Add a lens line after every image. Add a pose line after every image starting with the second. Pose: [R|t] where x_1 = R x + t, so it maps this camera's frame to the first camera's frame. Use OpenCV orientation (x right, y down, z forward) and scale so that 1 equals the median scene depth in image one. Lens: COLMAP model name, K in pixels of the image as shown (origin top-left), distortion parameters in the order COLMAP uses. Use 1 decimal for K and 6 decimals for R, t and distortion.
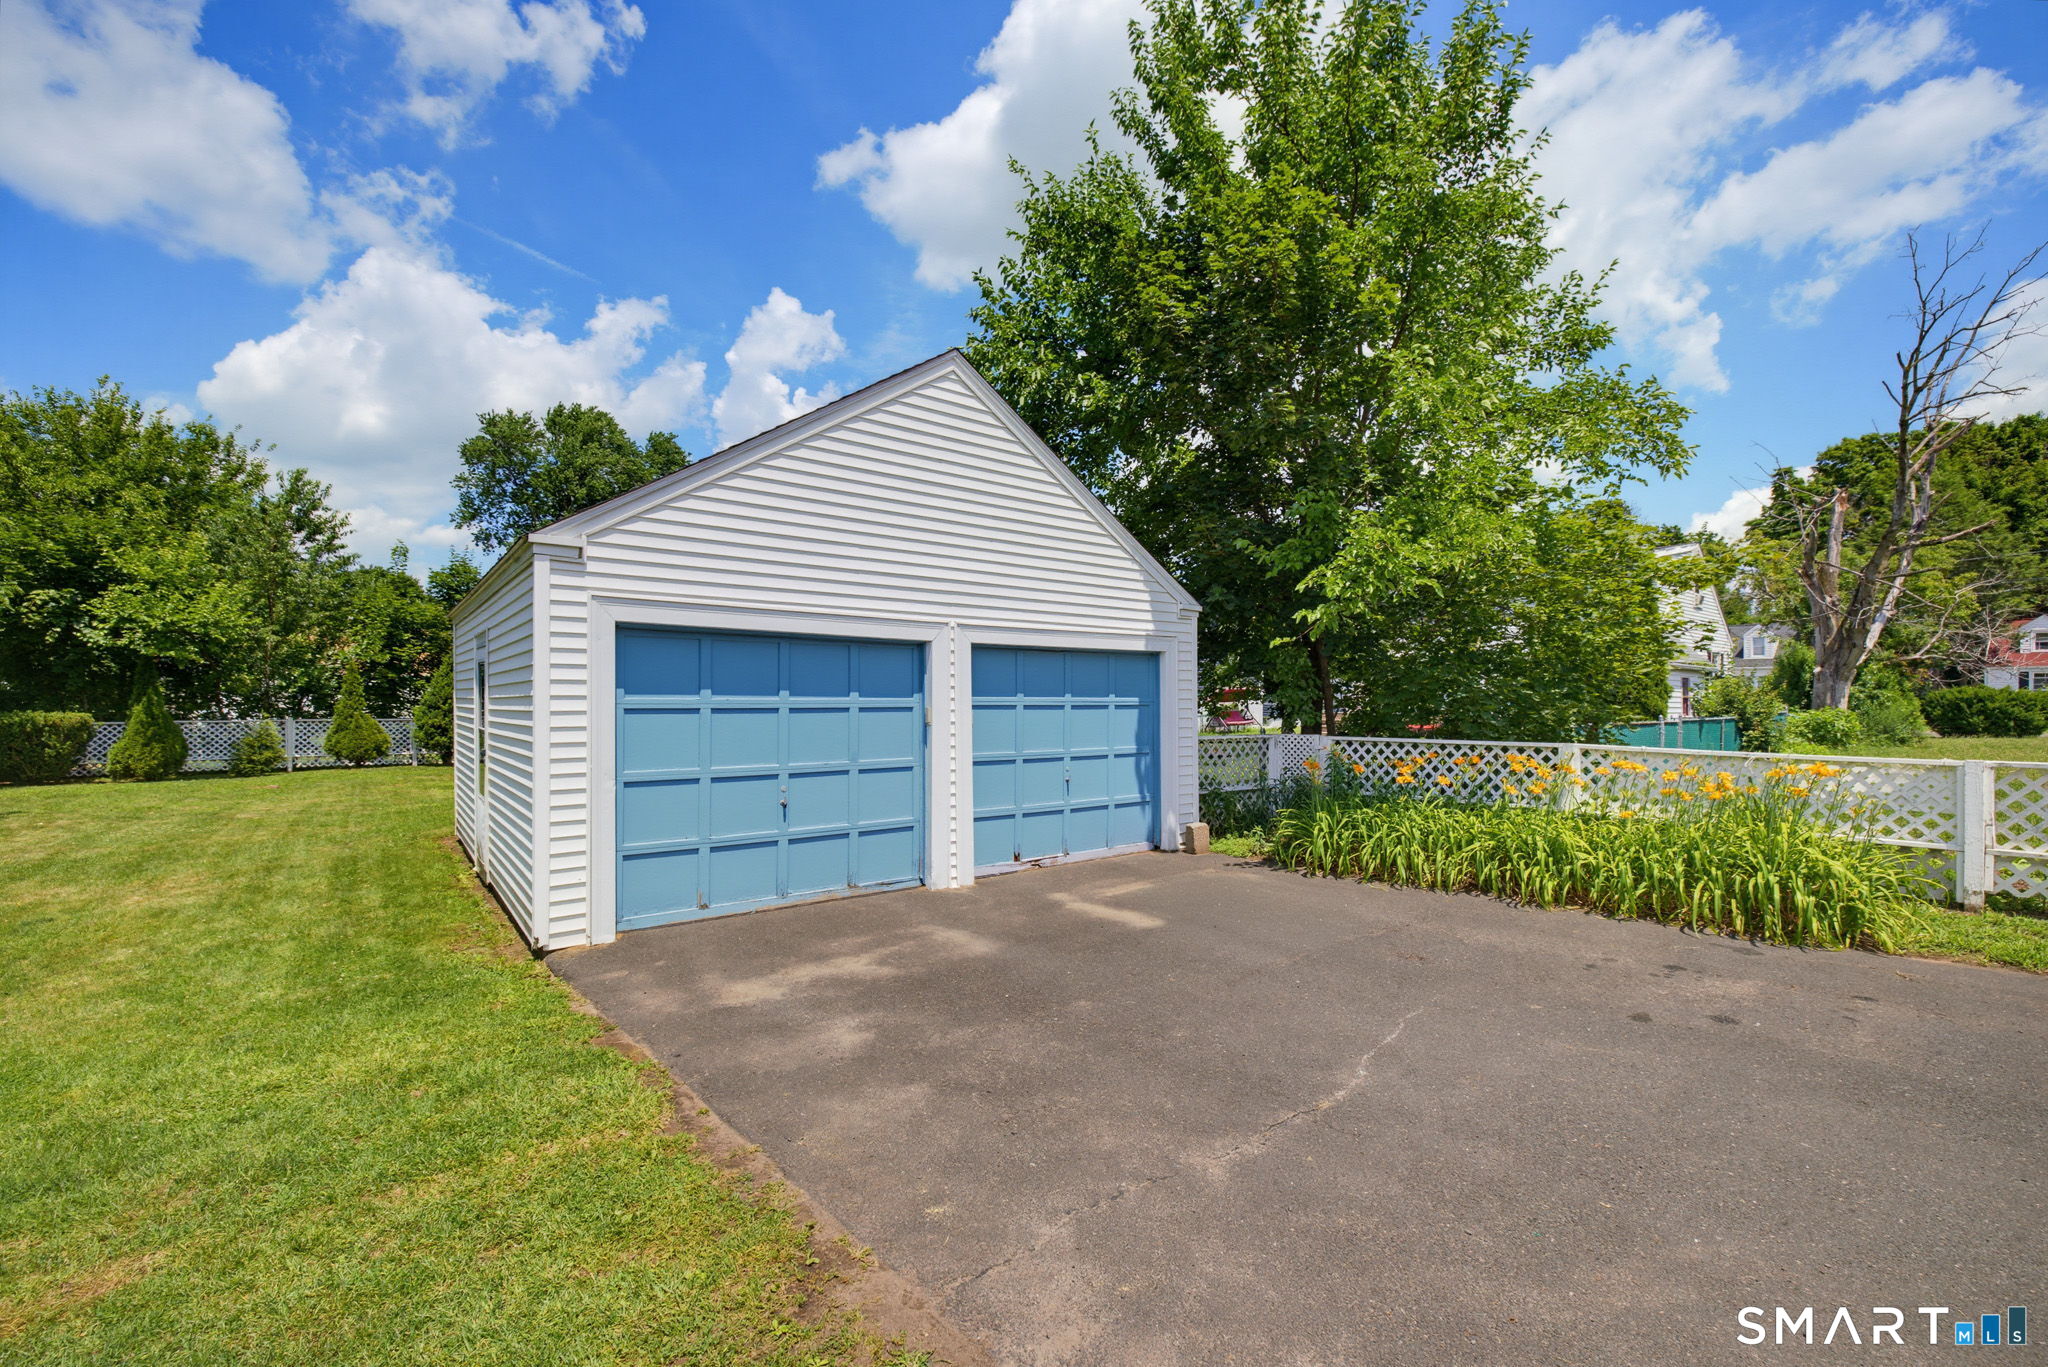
lens RADIAL K [[858.0, 0, 1014.5], [0, 858.0, 695.1], [0, 0, 1]] dist [-0.006241, 0.000628]
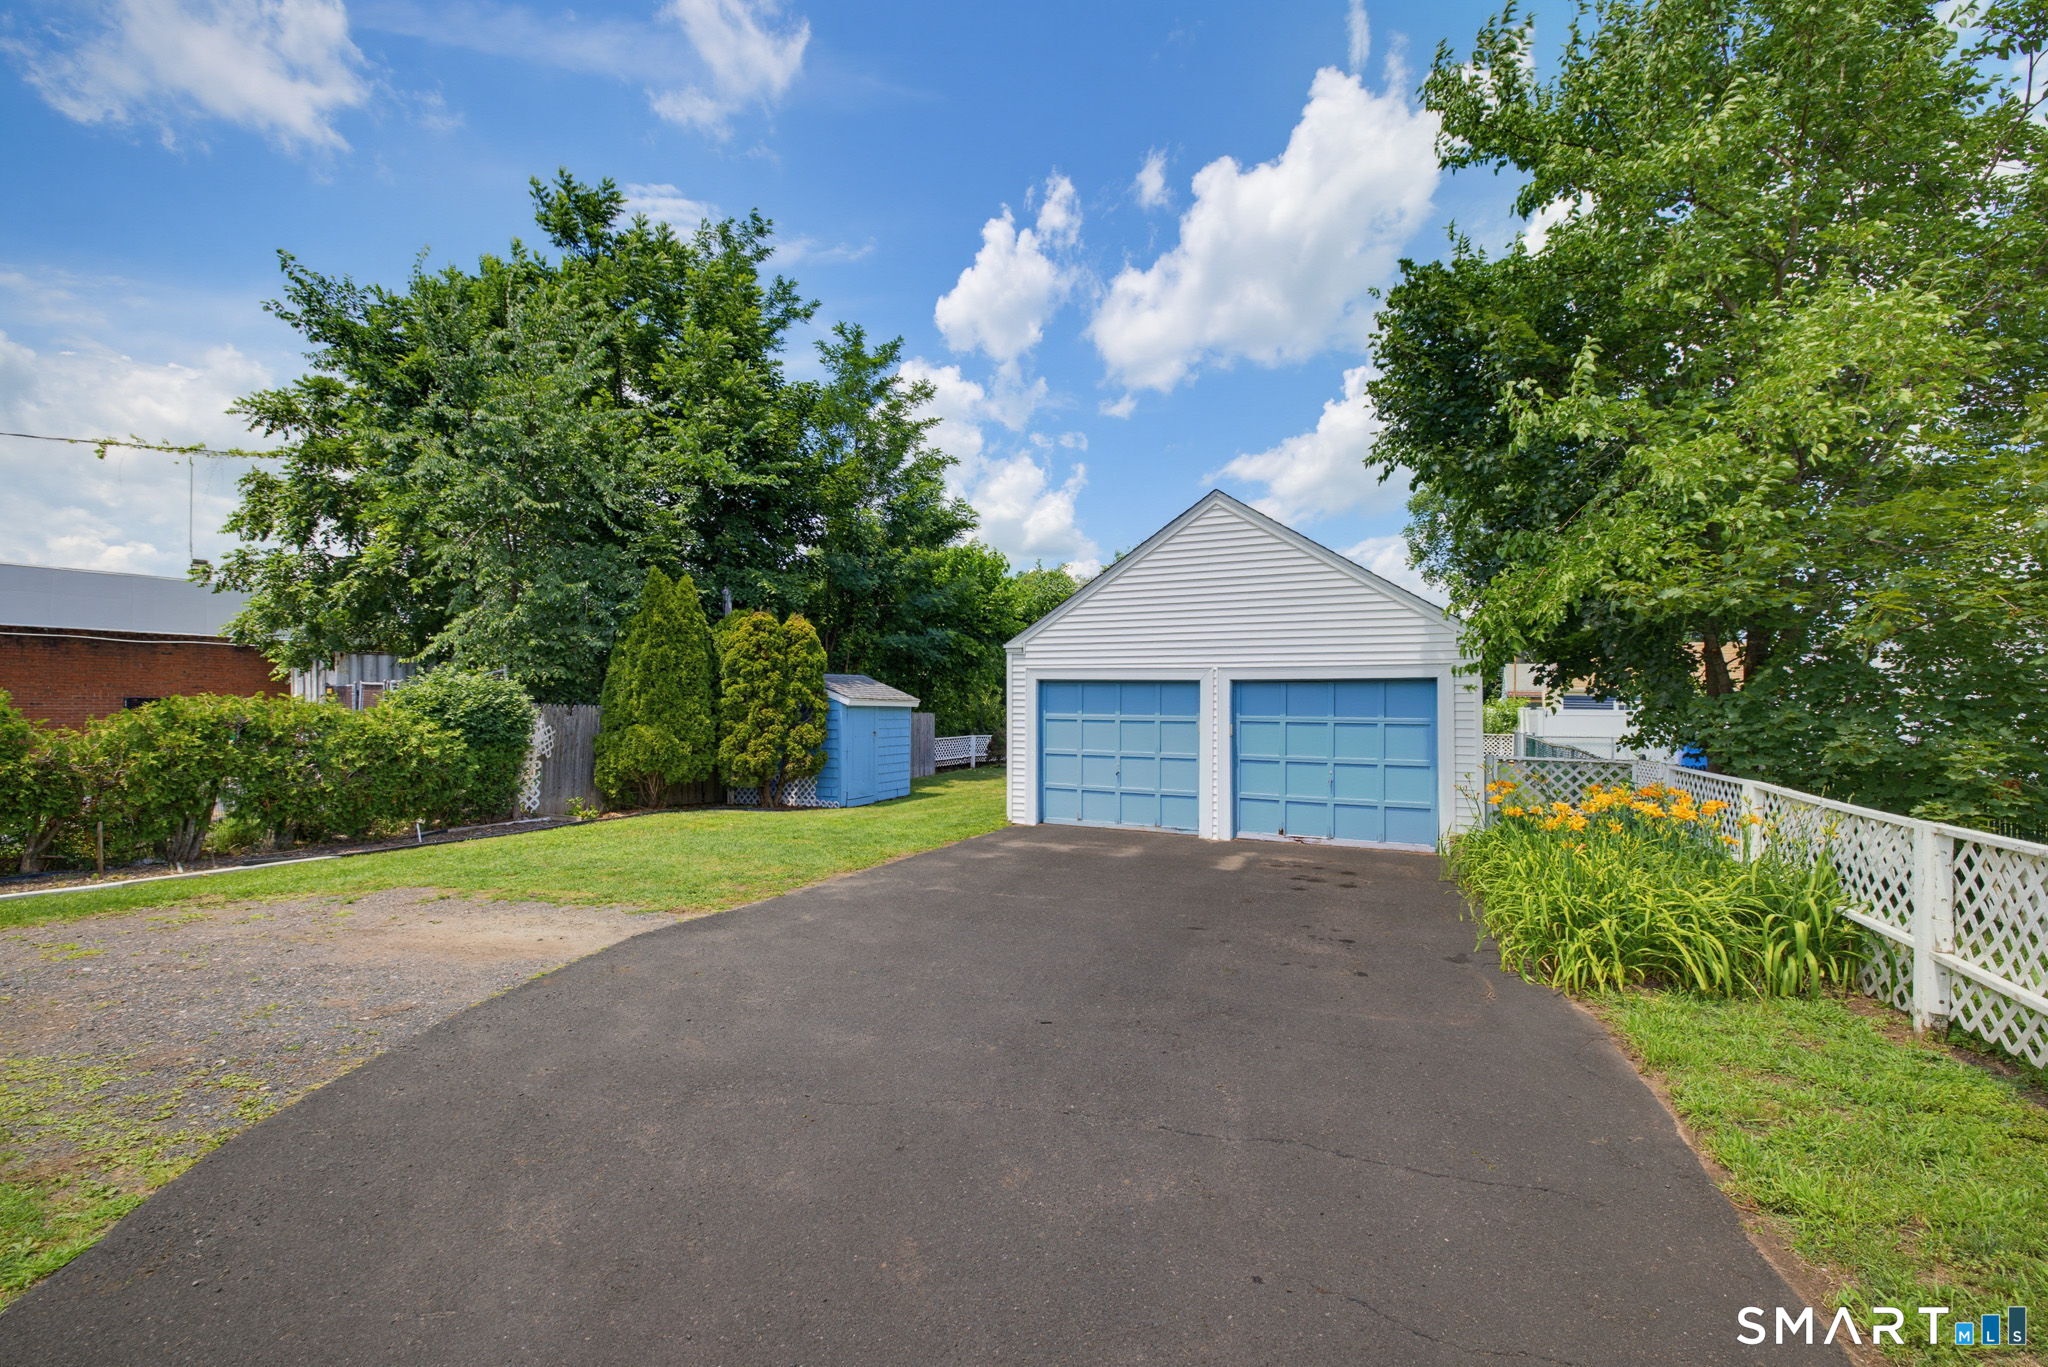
lens RADIAL K [[858.0, 0, 1017.9], [0, 858.0, 699.2], [0, 0, 1]] dist [-0.006241, 0.000628]
pose [[0.424073, -0.003032, -0.905623, 0.477065], [-0.008661, 0.999935, -0.007403, -0.004970], [0.905587, 0.010983, 0.424019, 0.011688]]
